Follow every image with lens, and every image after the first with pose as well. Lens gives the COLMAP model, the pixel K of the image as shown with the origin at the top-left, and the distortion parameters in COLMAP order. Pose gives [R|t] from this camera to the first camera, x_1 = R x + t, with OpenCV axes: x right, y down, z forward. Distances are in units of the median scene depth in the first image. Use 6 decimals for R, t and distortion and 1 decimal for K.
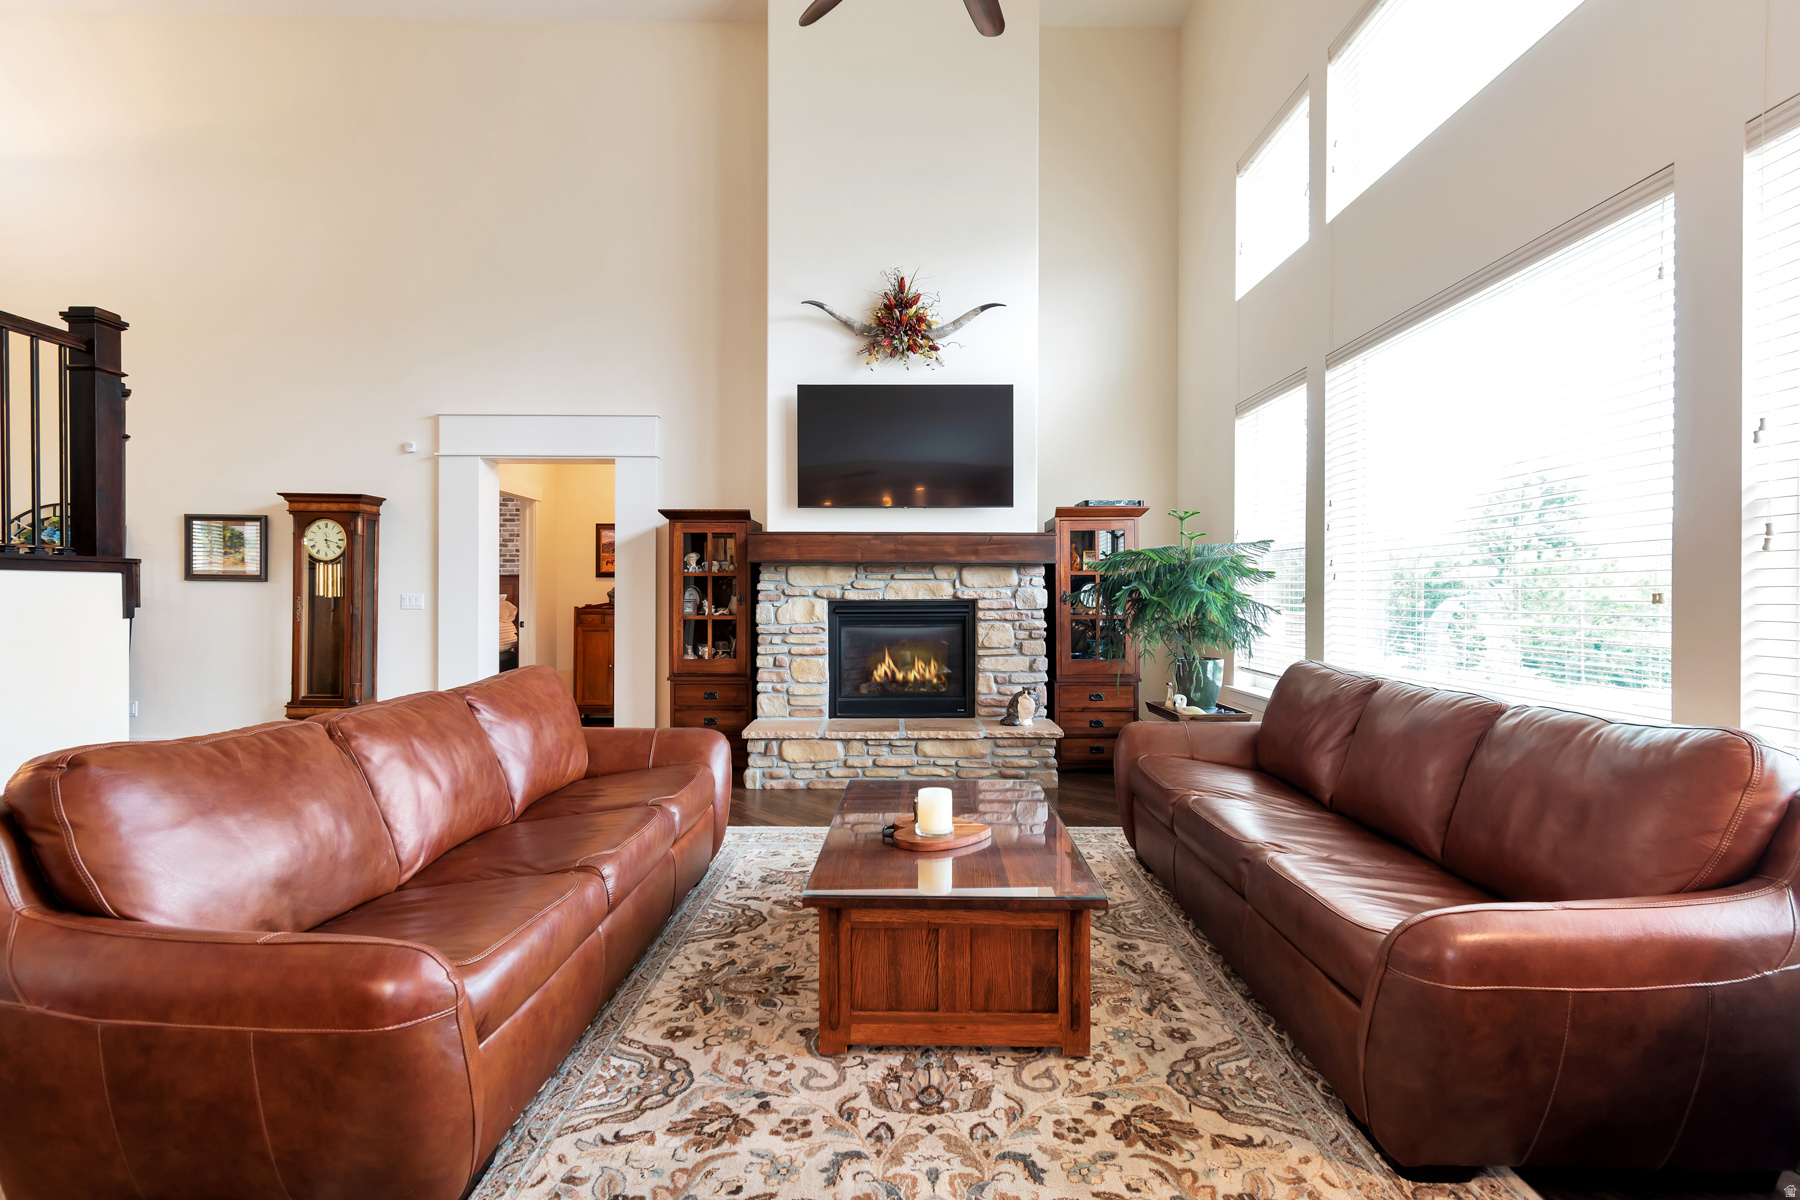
lens RADIAL K [[799.5, 0, 905.1], [0, 799.5, 598.5], [0, 0, 1]] dist [0.002388, -0.000975]
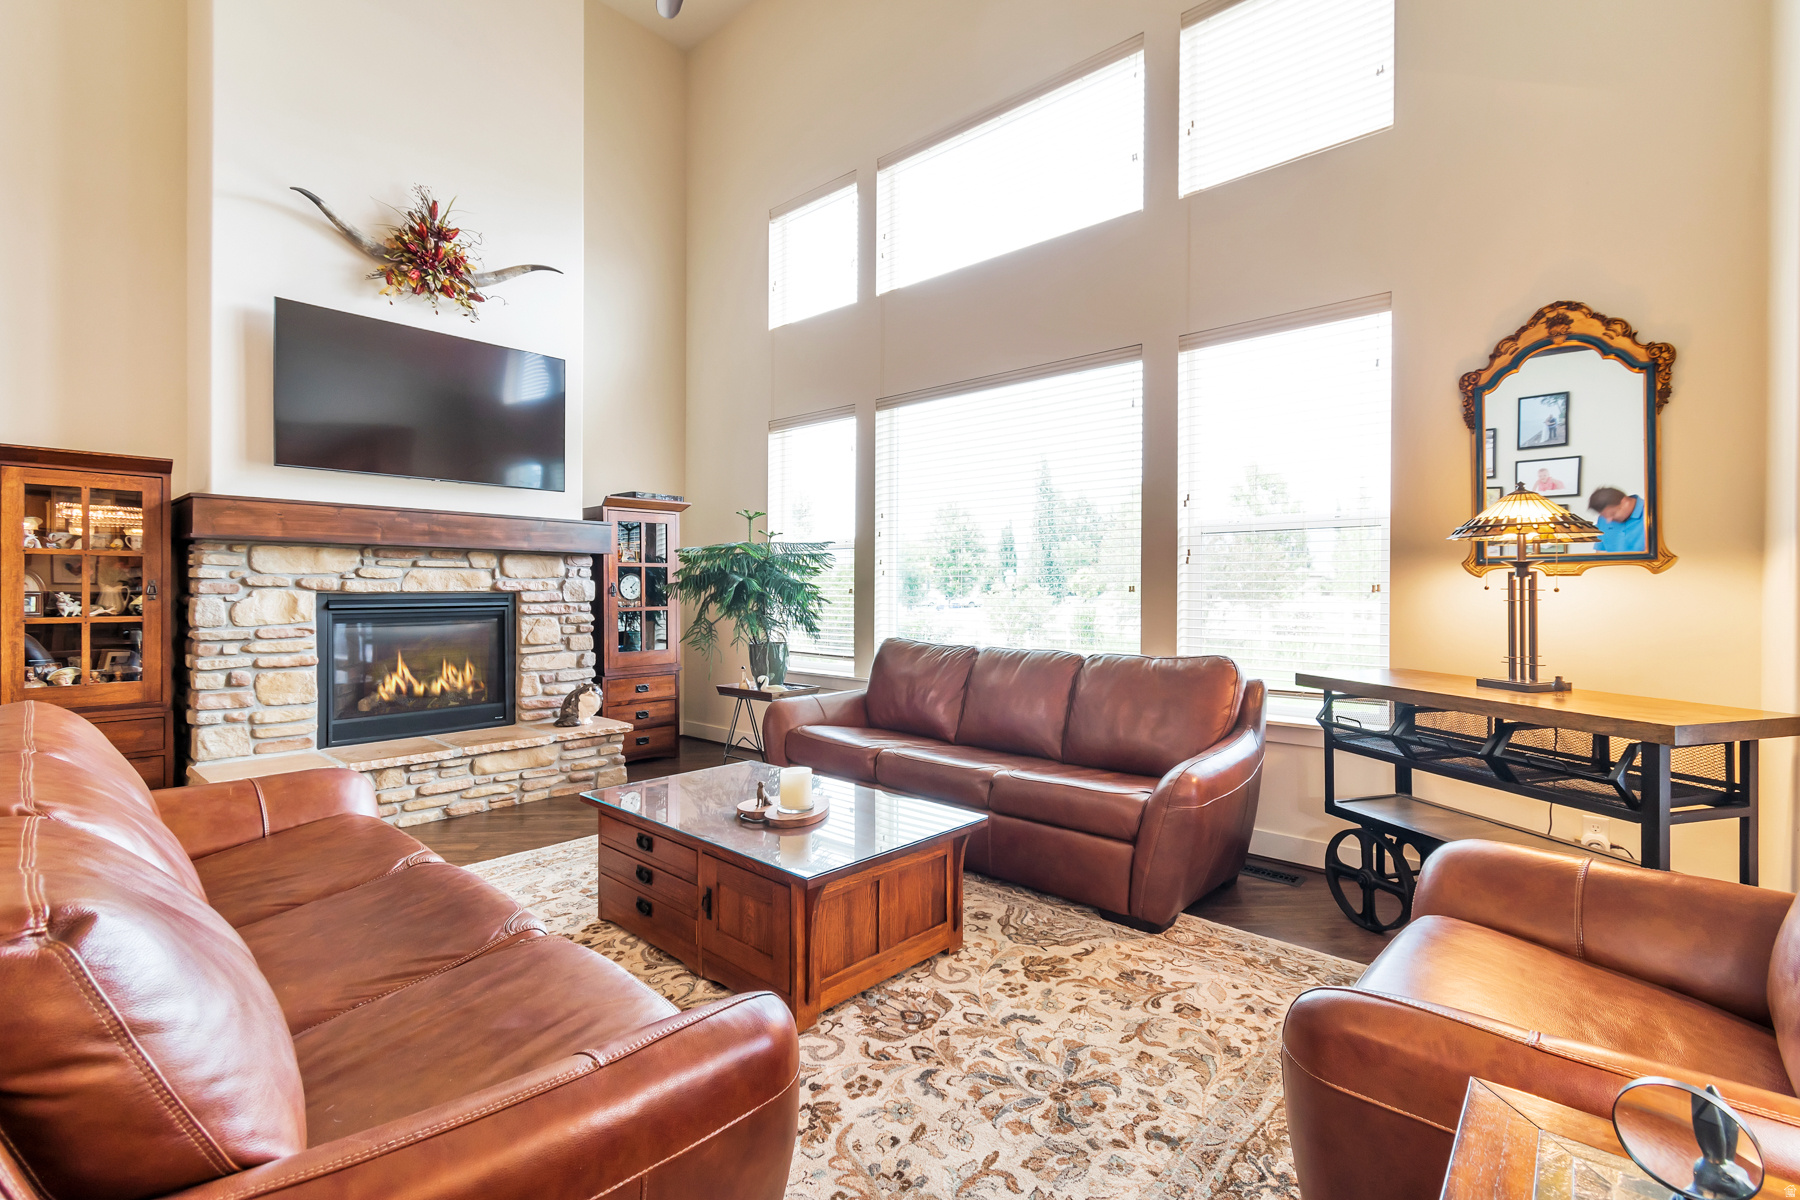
lens RADIAL K [[799.5, 0, 910.2], [0, 799.5, 597.5], [0, 0, 1]] dist [0.002388, -0.000975]
pose [[0.667344, -0.006166, 0.744724, -0.292414], [0.001597, 0.999975, 0.006849, 0.002561], [-0.744748, -0.003381, 0.667337, 0.081931]]
